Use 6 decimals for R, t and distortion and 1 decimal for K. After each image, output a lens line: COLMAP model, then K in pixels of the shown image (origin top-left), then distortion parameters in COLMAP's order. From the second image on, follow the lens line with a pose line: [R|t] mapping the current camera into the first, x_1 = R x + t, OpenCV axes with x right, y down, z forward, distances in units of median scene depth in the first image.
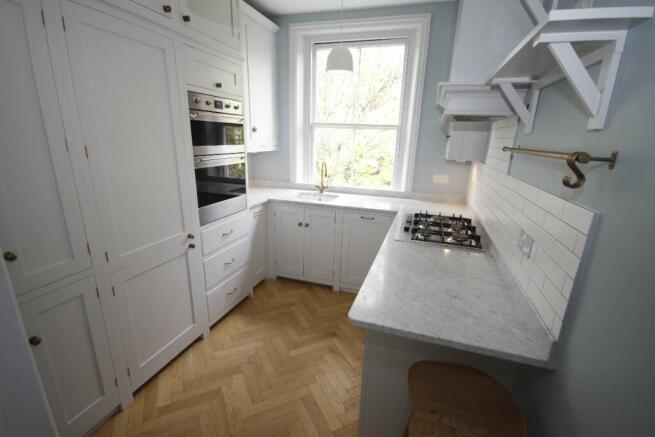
lens RADIAL K [[306.4, 0, 325.5], [0, 306.4, 212.4], [0, 0, 1]] dist [0.000238, -0.003639]
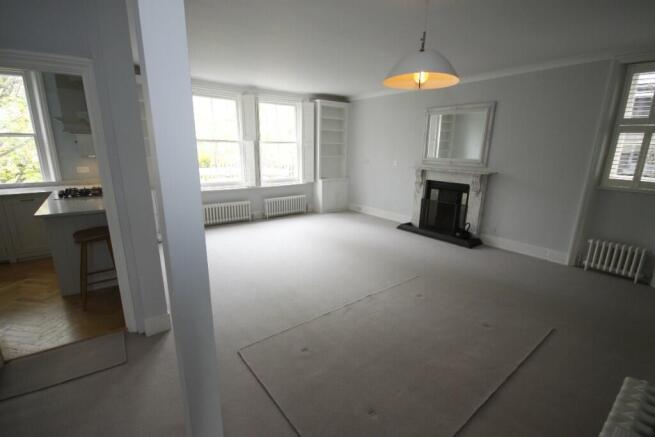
lens RADIAL K [[306.4, 0, 321.7], [0, 306.4, 222.8], [0, 0, 1]] dist [0.000238, -0.003639]
pose [[0.575166, -0.230471, 0.784900, -0.196649], [0.205772, 0.969402, 0.133859, 0.193737], [-0.791734, 0.084519, 0.604991, -0.850362]]
